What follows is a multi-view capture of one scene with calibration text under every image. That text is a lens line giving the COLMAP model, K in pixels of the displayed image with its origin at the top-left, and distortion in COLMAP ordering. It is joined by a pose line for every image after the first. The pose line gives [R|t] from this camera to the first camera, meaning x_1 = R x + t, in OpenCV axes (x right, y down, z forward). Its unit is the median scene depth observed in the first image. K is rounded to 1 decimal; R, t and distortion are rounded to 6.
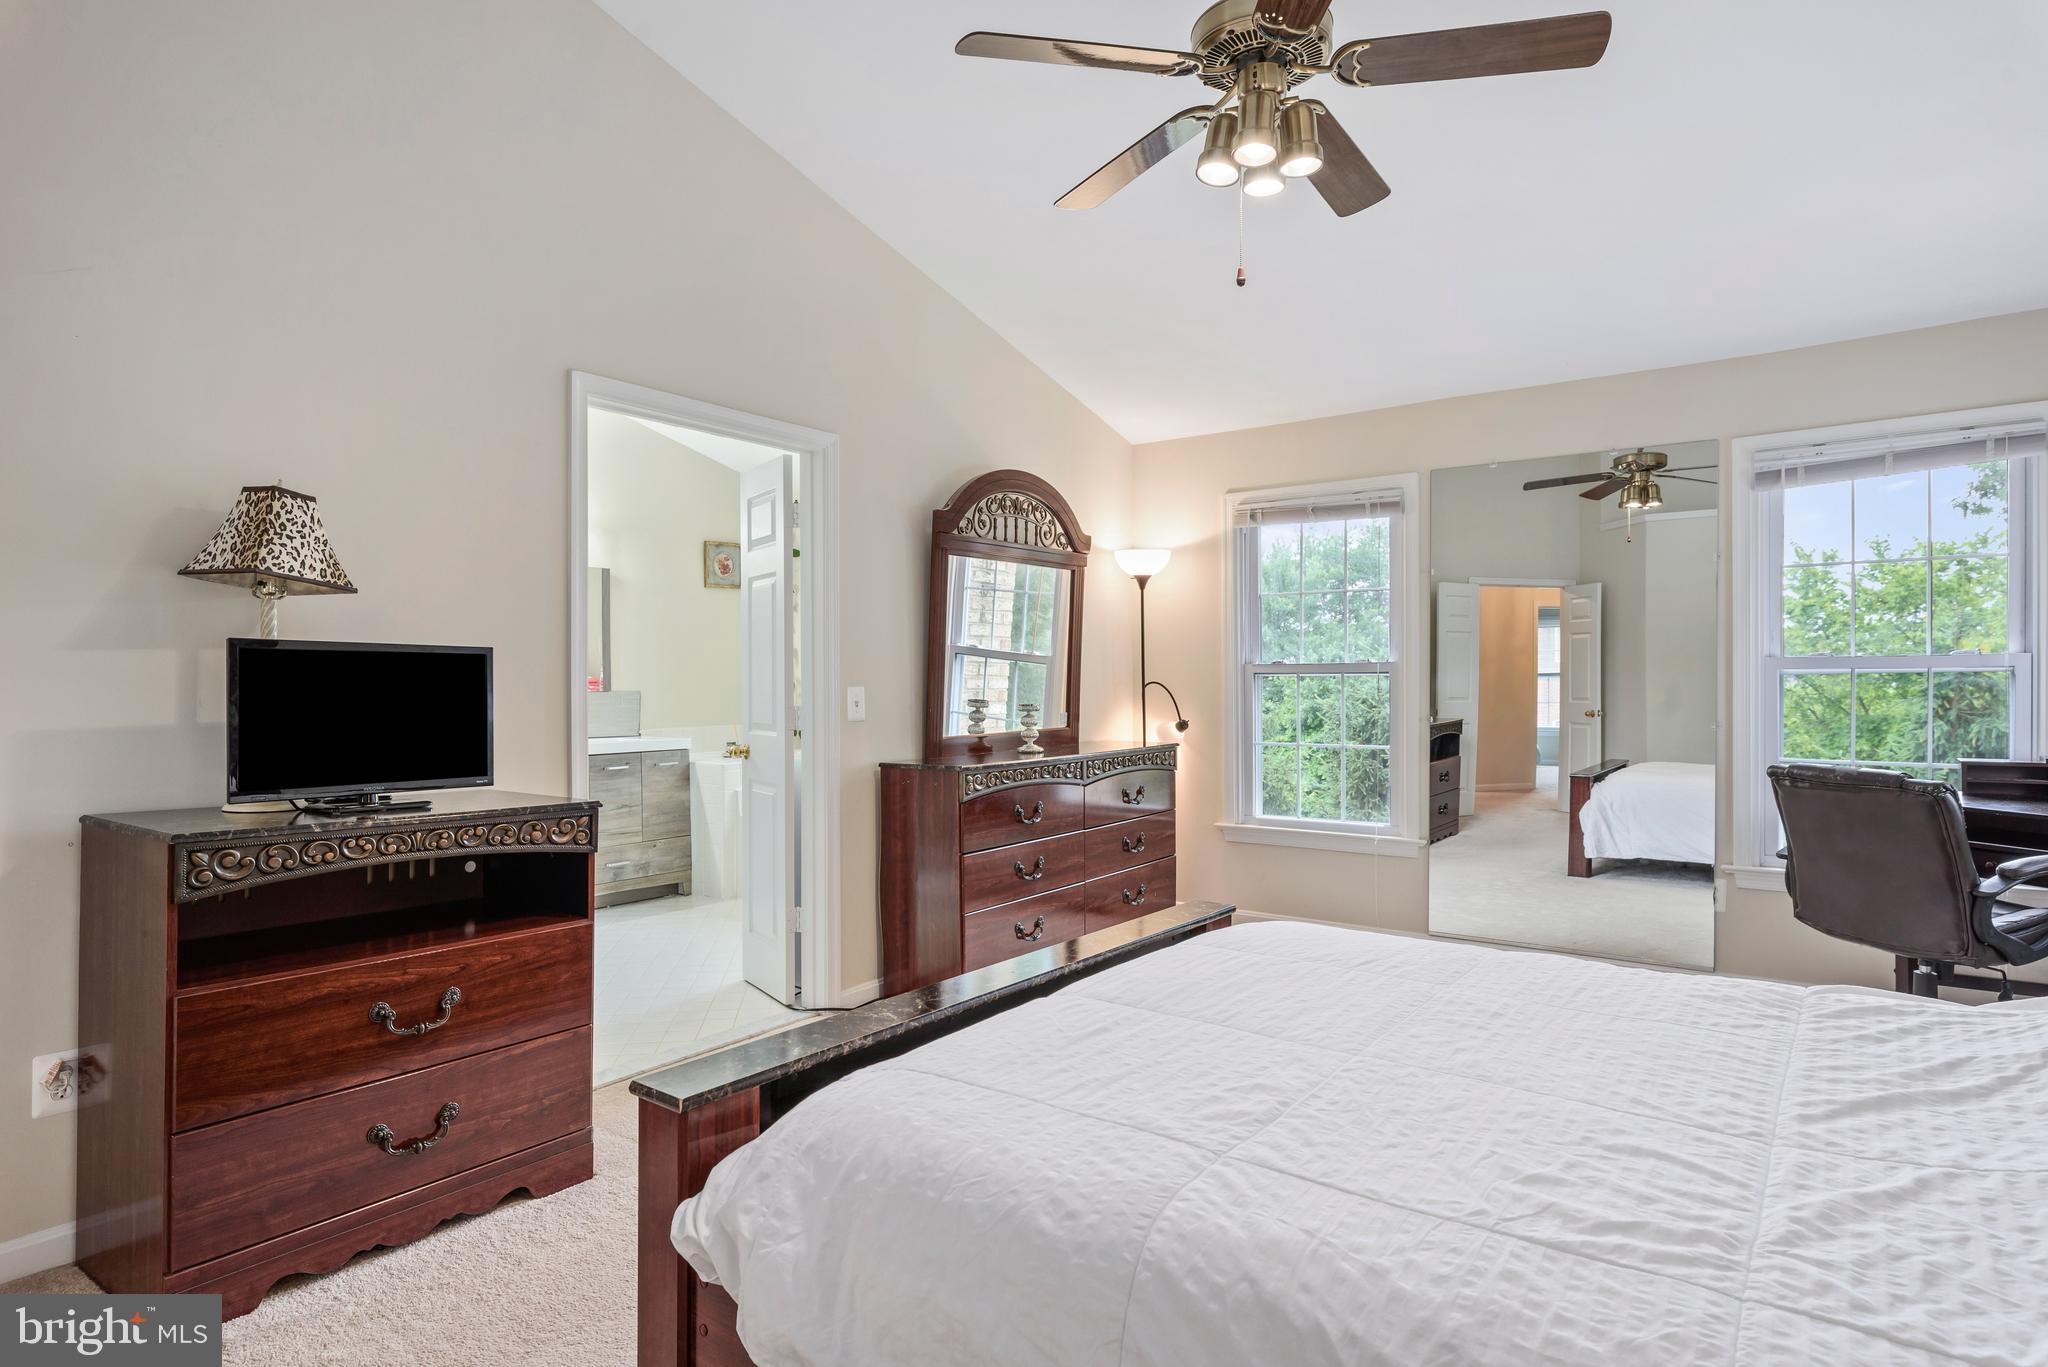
lens RADIAL K [[1129.1, 0, 1026.9], [0, 1129.1, 686.8], [0, 0, 1]] dist [-0.001485, -0.000989]
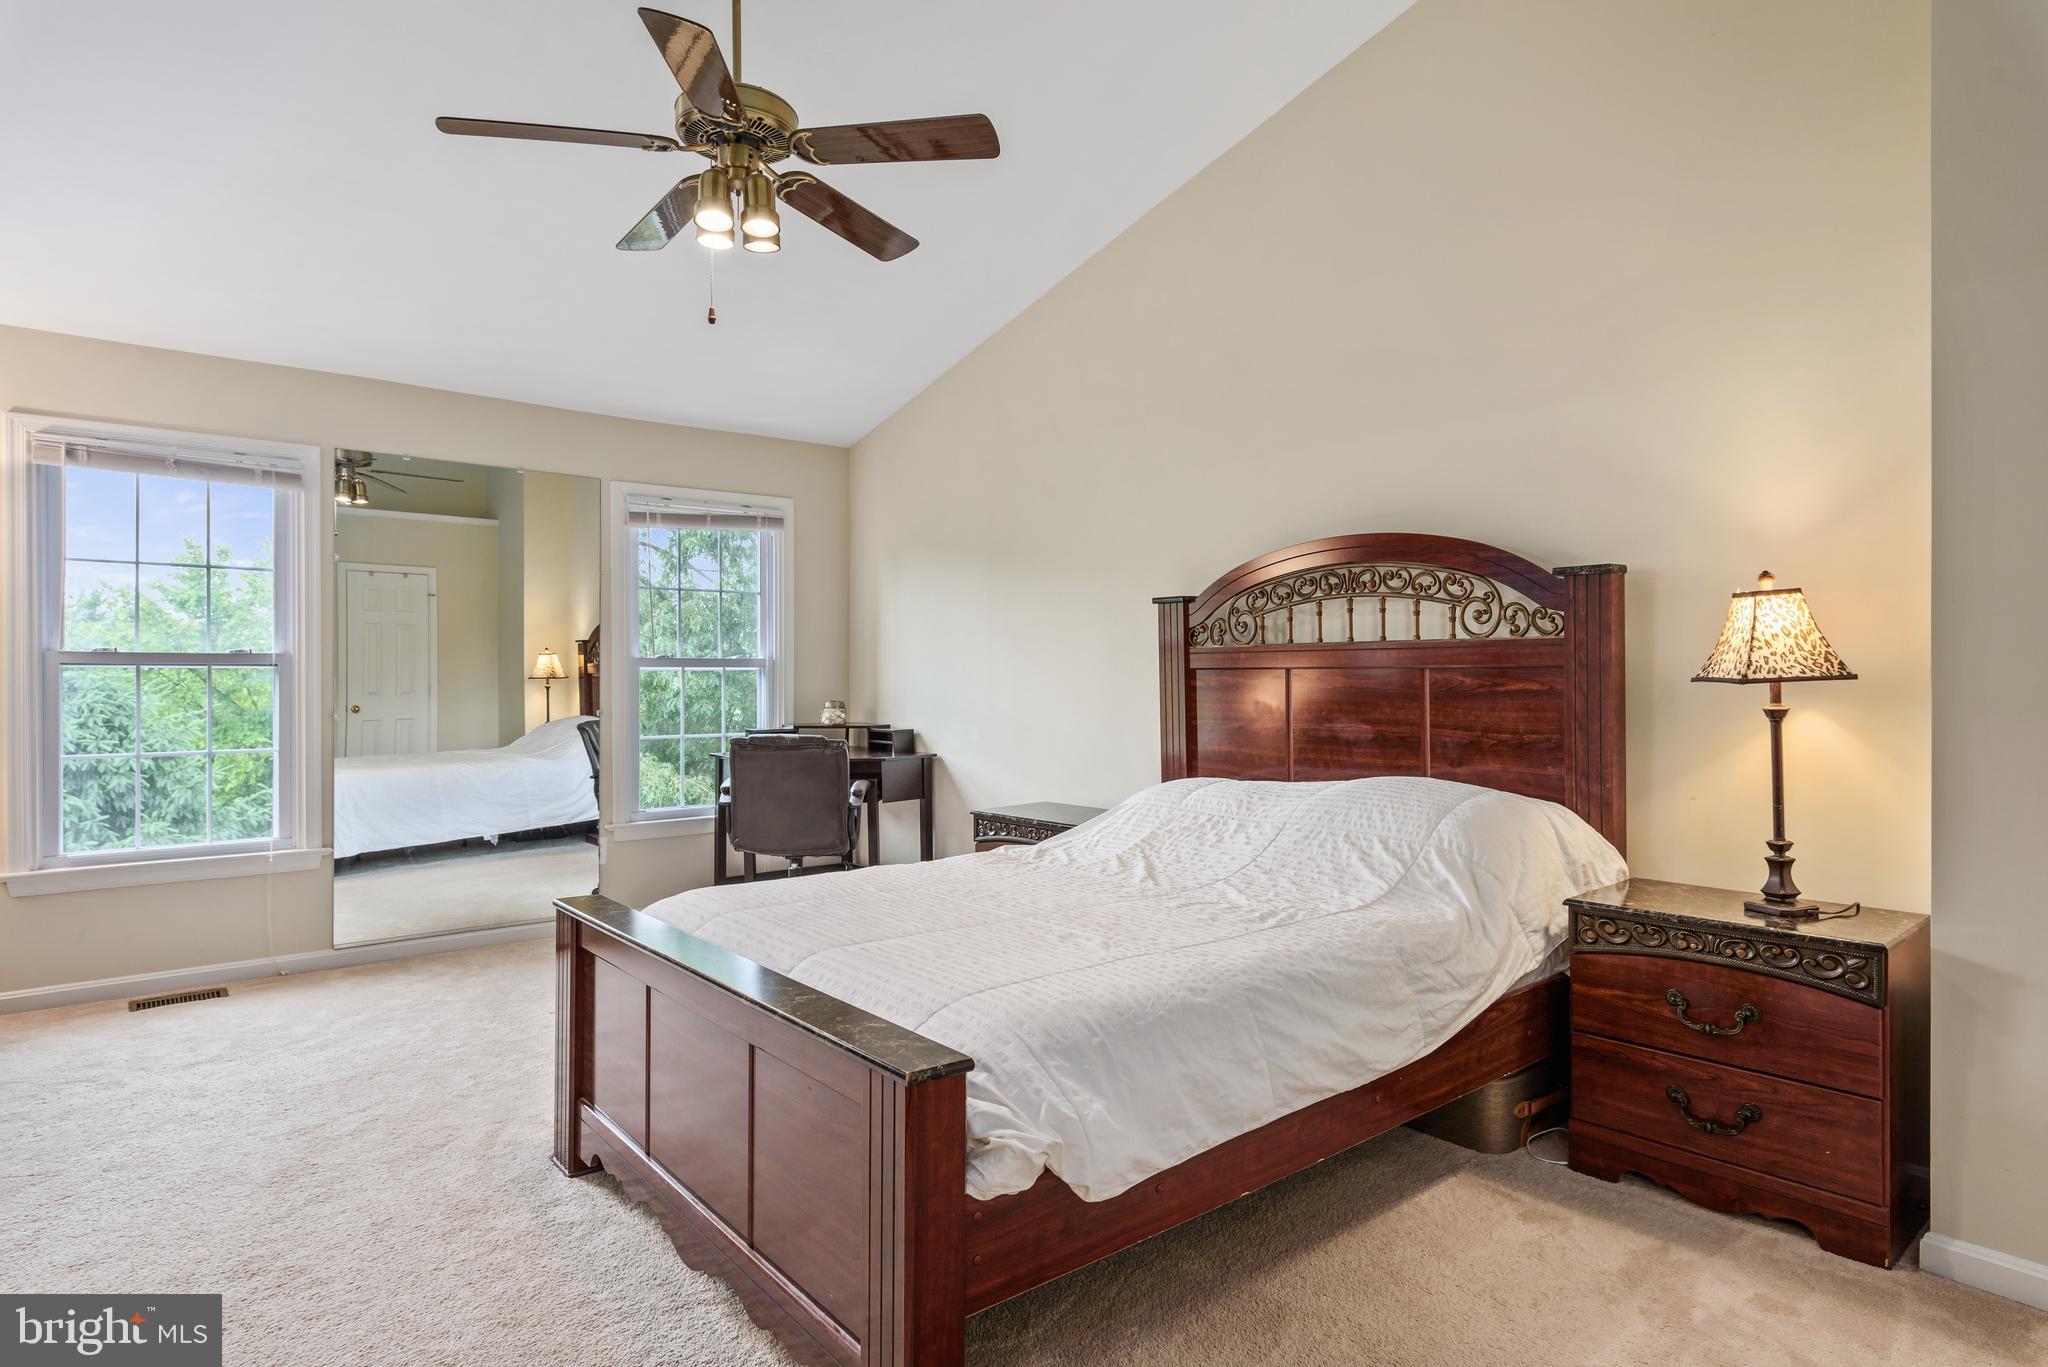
lens RADIAL K [[1129.1, 0, 1019.6], [0, 1129.1, 682.6], [0, 0, 1]] dist [-0.001485, -0.000989]
pose [[0.228773, -0.006686, 0.973457, -0.416424], [-0.000071, 0.999976, 0.006885, -0.002019], [-0.973480, -0.001644, 0.228767, 0.218682]]
